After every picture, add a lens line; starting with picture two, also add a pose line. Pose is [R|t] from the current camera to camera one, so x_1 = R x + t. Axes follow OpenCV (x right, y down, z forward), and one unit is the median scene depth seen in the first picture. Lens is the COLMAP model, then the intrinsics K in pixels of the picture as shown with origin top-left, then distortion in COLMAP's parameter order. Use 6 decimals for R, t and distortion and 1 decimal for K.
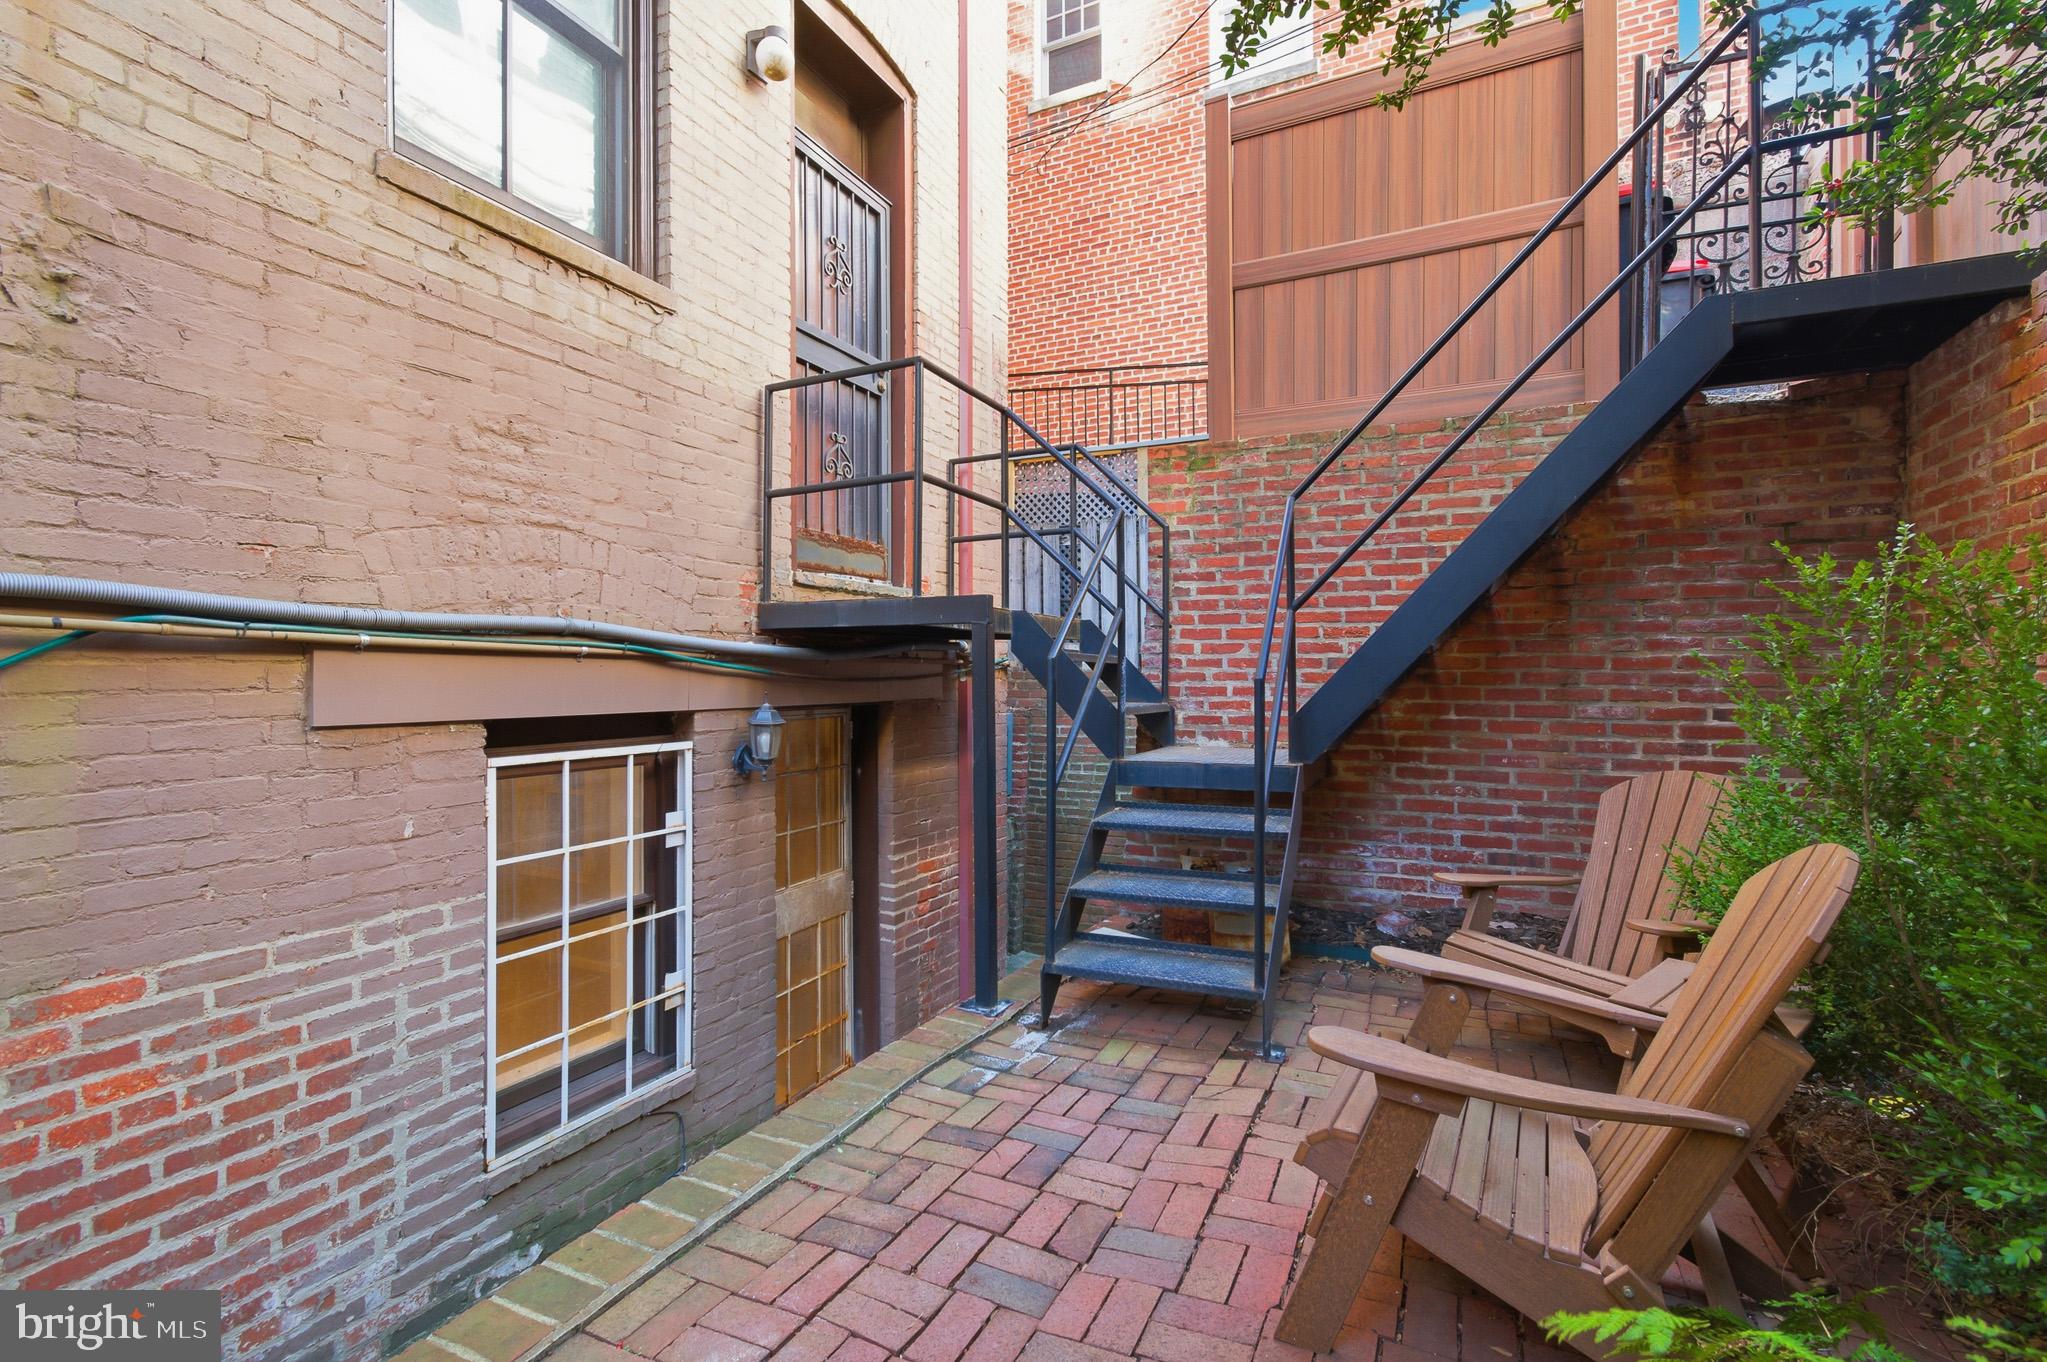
lens RADIAL K [[905.5, 0, 1028.5], [0, 905.5, 687.9], [0, 0, 1]] dist [-0.017151, 0.010709]
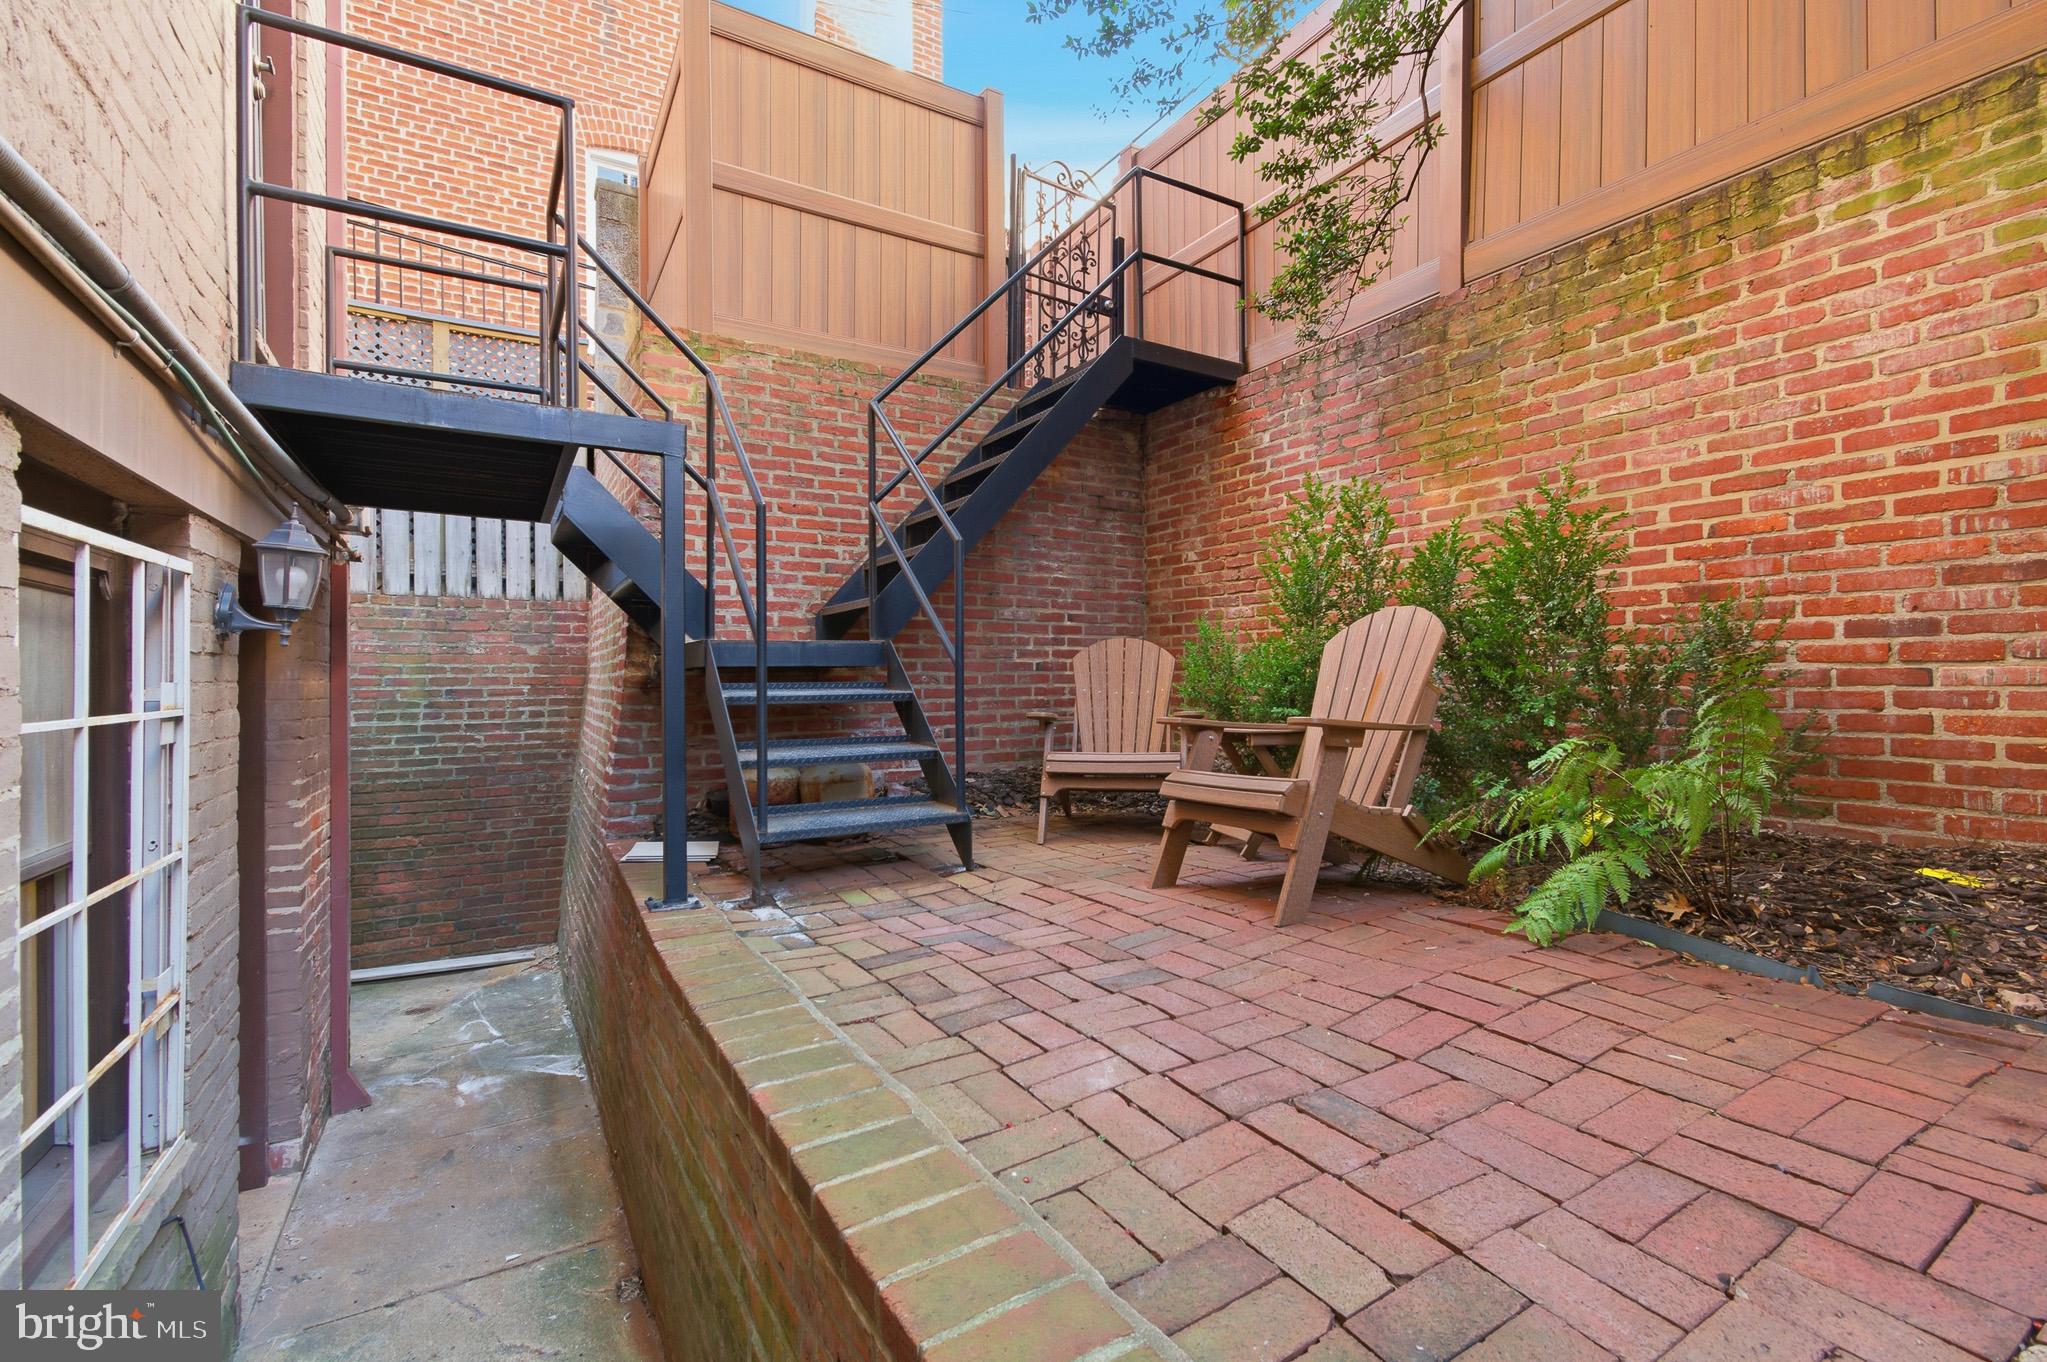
lens RADIAL K [[905.5, 0, 1033.3], [0, 905.5, 680.1], [0, 0, 1]] dist [-0.017151, 0.010709]
pose [[0.549079, -0.007481, 0.835737, -0.552445], [0.014874, 0.999889, -0.000822, 0.139747], [-0.835638, 0.012882, 0.549129, 0.234578]]
